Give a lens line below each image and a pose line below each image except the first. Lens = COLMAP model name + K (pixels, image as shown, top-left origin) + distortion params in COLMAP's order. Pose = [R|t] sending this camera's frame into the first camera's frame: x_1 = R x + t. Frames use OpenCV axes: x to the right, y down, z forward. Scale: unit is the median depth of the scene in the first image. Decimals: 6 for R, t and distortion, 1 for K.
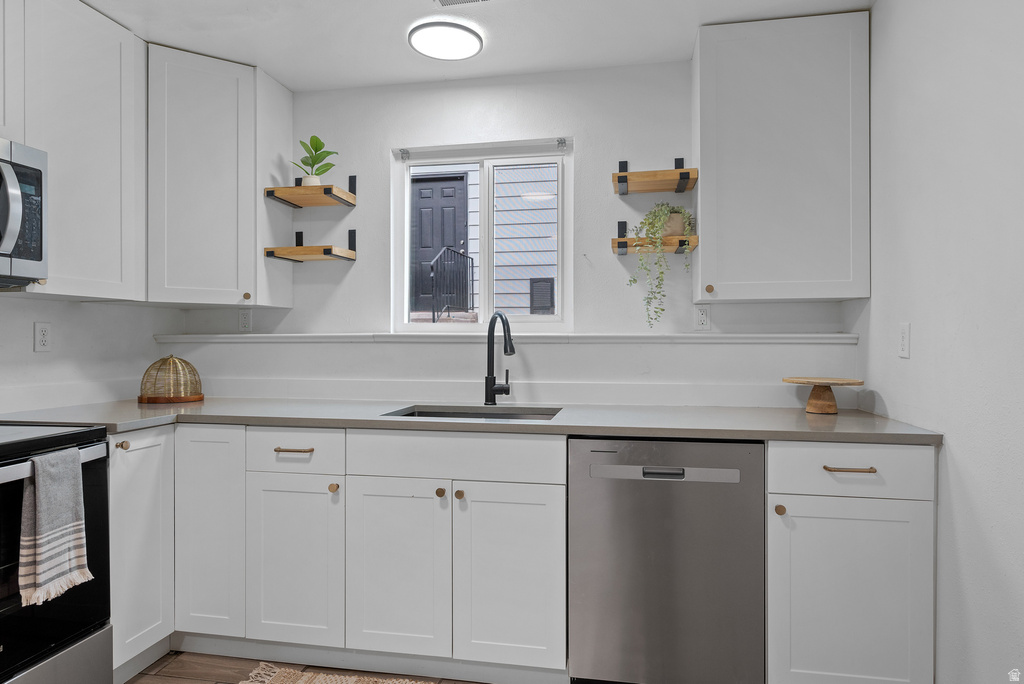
lens RADIAL K [[625.2, 0, 512.0], [0, 625.2, 342.0], [0, 0, 1]] dist [-0.000622, -0.000291]
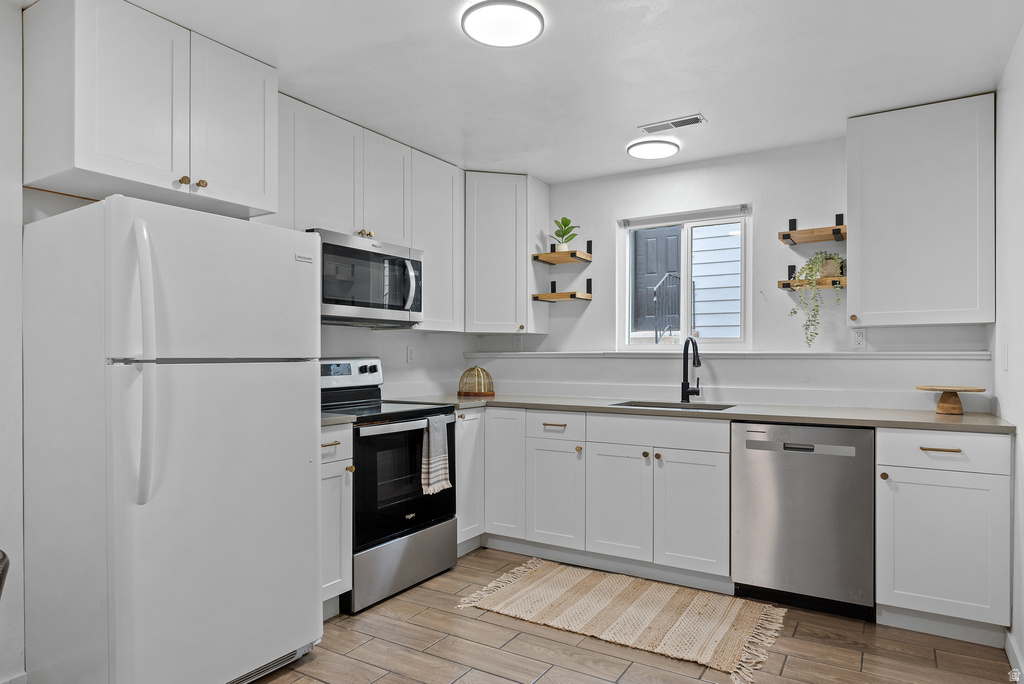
lens RADIAL K [[622.1, 0, 518.2], [0, 622.1, 356.8], [0, 0, 1]] dist [0.000921, -0.000531]
pose [[0.936784, 0.001164, -0.349907, 0.106969], [-0.001781, 0.999997, -0.001440, 0.000554], [0.349904, 0.001972, 0.936783, -0.460692]]
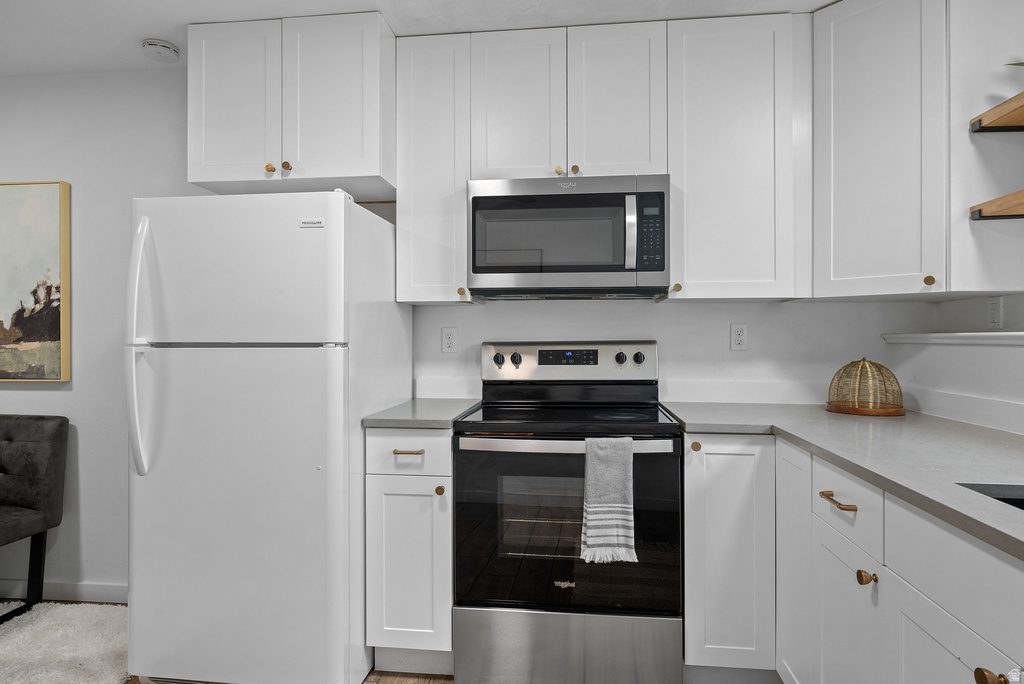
lens RADIAL K [[590.8, 0, 515.1], [0, 590.8, 334.9], [0, 0, 1]] dist [-0.002244, -0.001628]
pose [[0.081851, -0.001530, -0.996643, 0.238872], [-0.003531, 0.999992, -0.001825, -0.008007], [0.996638, 0.003668, 0.081845, 0.510412]]
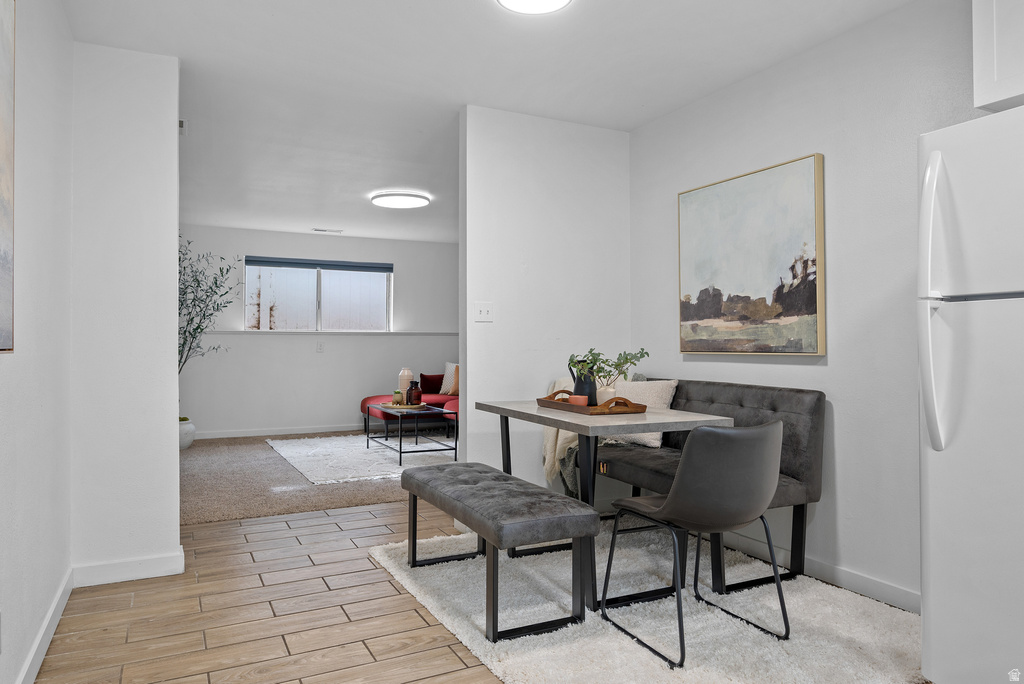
lens RADIAL K [[675.1, 0, 515.2], [0, 675.1, 330.5], [0, 0, 1]] dist [-0.005451, -0.001529]
pose [[-0.789408, -0.014953, -0.613686, 0.269290], [-0.005880, 0.999842, -0.016797, 0.056642], [0.613840, -0.009651, -0.789371, 0.394914]]
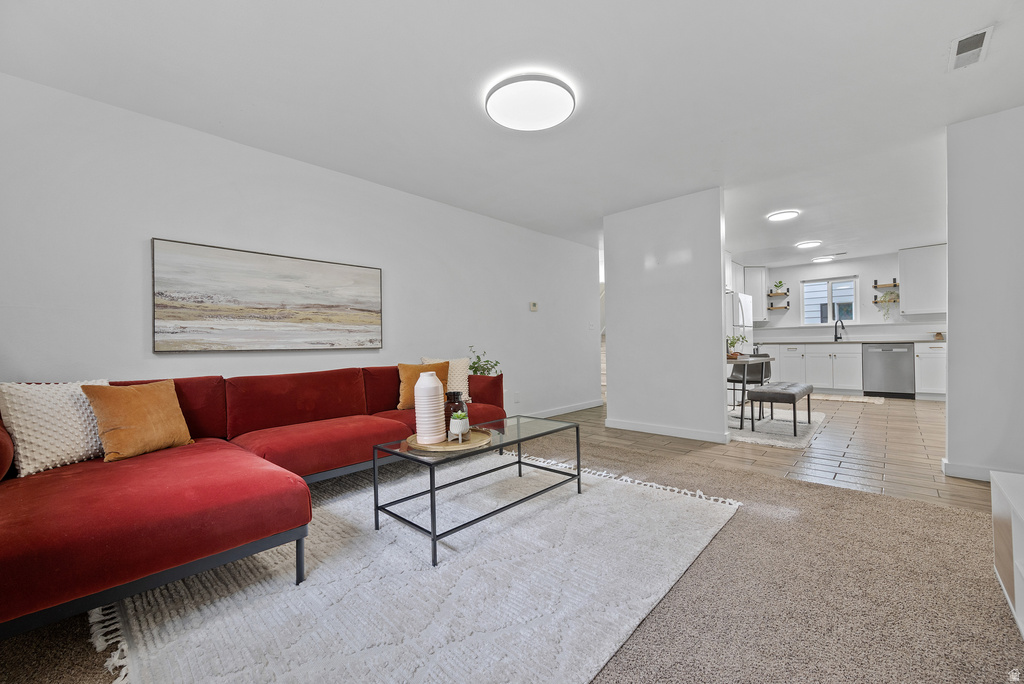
lens RADIAL K [[405.6, 0, 515.1], [0, 405.6, 343.5], [0, 0, 1]] dist [-0.000250, -0.000045]
pose [[0.846248, -0.017837, -0.532490, -0.433357], [0.015061, 0.999841, -0.009557, 0.112265], [0.532576, 0.000068, 0.846382, -2.629265]]
